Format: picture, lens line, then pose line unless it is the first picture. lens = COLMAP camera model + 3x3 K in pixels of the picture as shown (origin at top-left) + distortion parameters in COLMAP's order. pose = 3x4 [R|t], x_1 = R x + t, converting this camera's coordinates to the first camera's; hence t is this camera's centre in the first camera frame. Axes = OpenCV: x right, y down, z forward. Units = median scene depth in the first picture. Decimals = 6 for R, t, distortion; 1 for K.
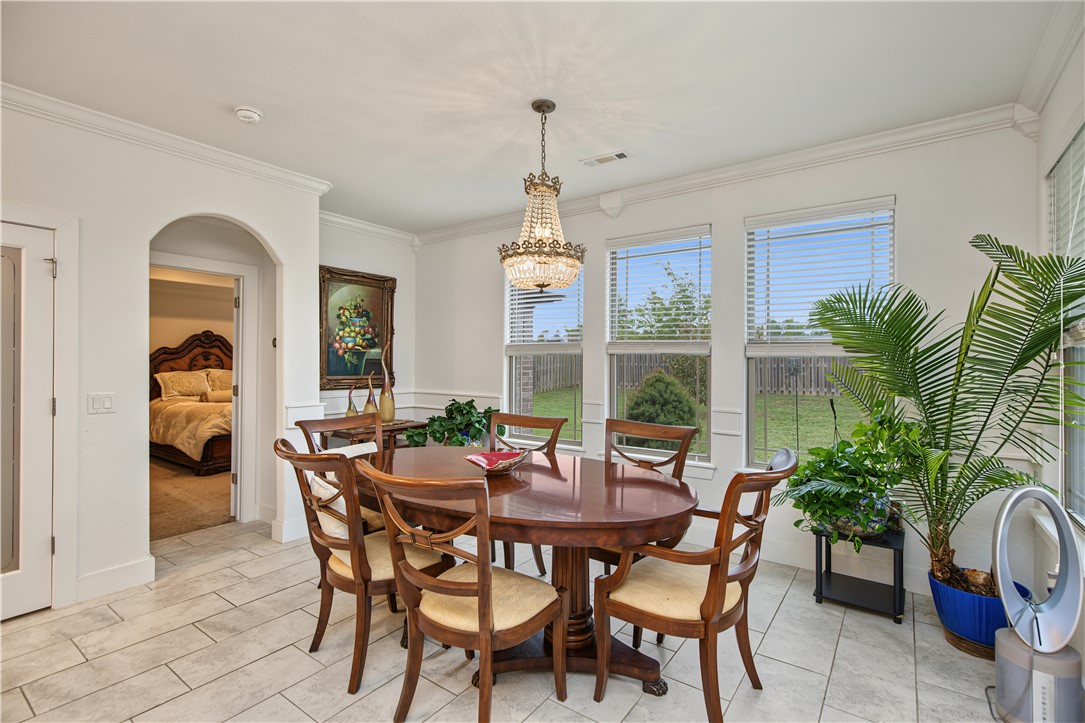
lens RADIAL K [[496.1, 0, 557.8], [0, 496.1, 357.4], [0, 0, 1]] dist [0.000275, -0.000552]
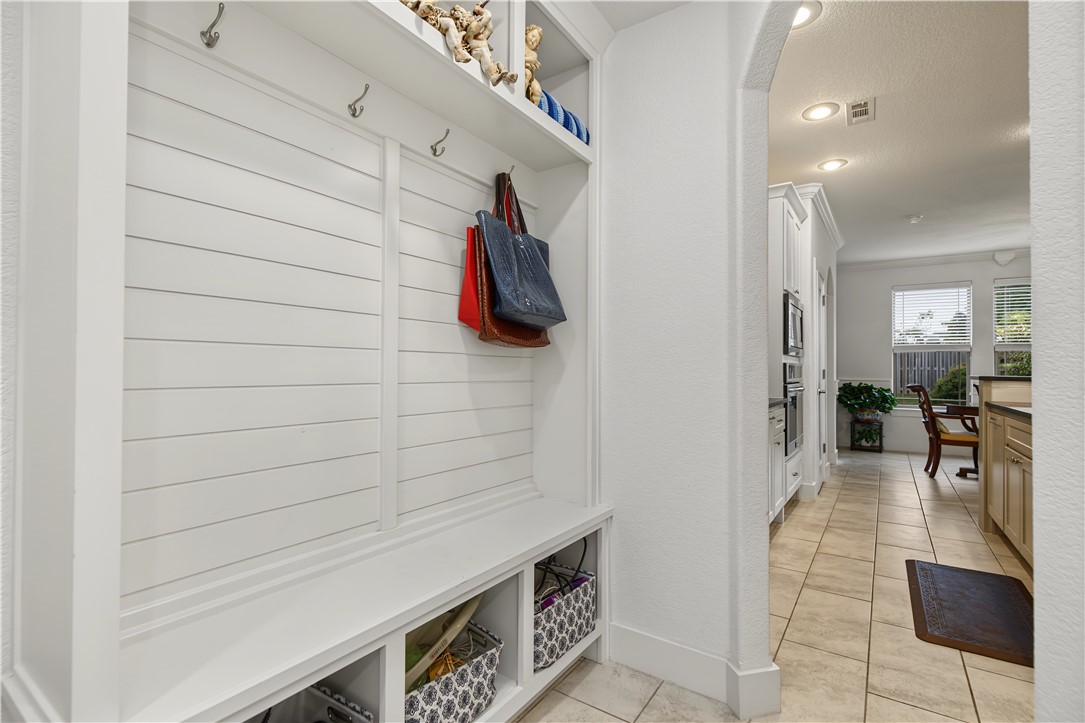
lens RADIAL K [[496.1, 0, 551.0], [0, 496.1, 362.3], [0, 0, 1]] dist [0.000275, -0.000552]
pose [[0.999812, 0.009749, 0.016775, -2.014998], [-0.009674, 0.999943, -0.004582, 0.073205], [-0.016819, 0.004419, 0.999849, -0.833172]]
